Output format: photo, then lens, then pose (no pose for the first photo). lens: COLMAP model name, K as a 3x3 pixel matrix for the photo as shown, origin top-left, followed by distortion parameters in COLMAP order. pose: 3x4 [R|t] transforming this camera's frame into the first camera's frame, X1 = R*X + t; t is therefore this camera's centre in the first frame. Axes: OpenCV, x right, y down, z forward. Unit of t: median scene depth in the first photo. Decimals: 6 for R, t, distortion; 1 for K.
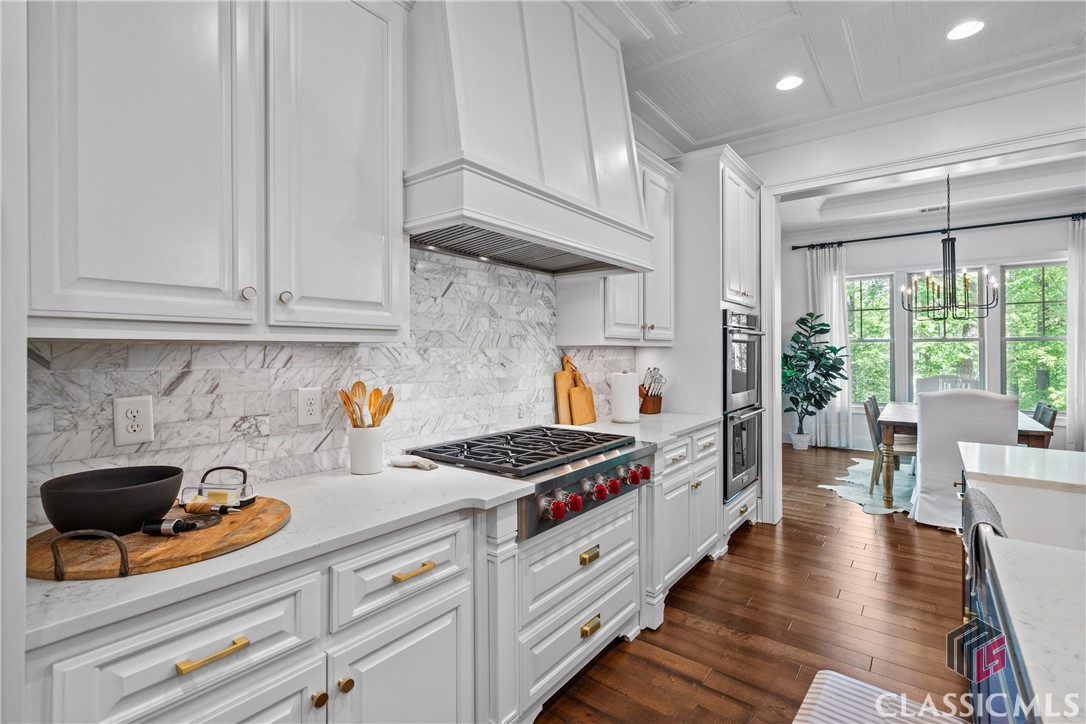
lens RADIAL K [[499.6, 0, 542.5], [0, 499.6, 348.7], [0, 0, 1]] dist [0.001754, -0.000422]
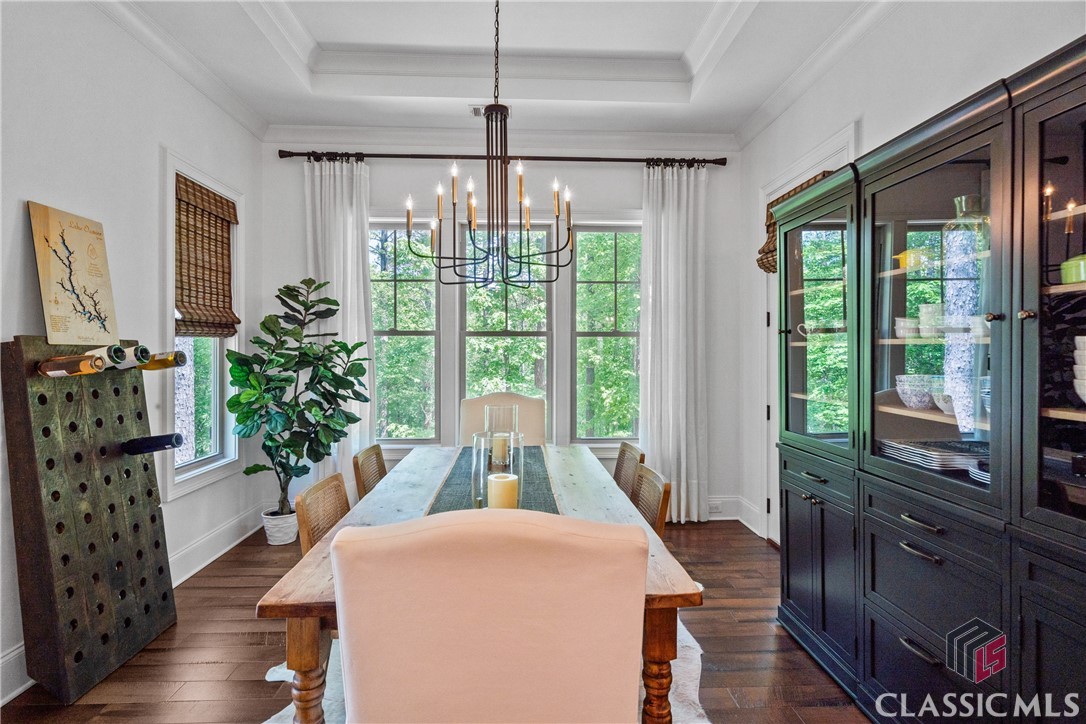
lens RADIAL K [[530.4, 0, 537.3], [0, 530.4, 354.0], [0, 0, 1]] dist [0.001313, 0.000622]
pose [[0.769188, -0.002306, 0.639018, 0.935396], [-0.004740, 0.999945, 0.009315, 0.006114], [-0.639005, -0.010194, 0.769135, 1.059401]]
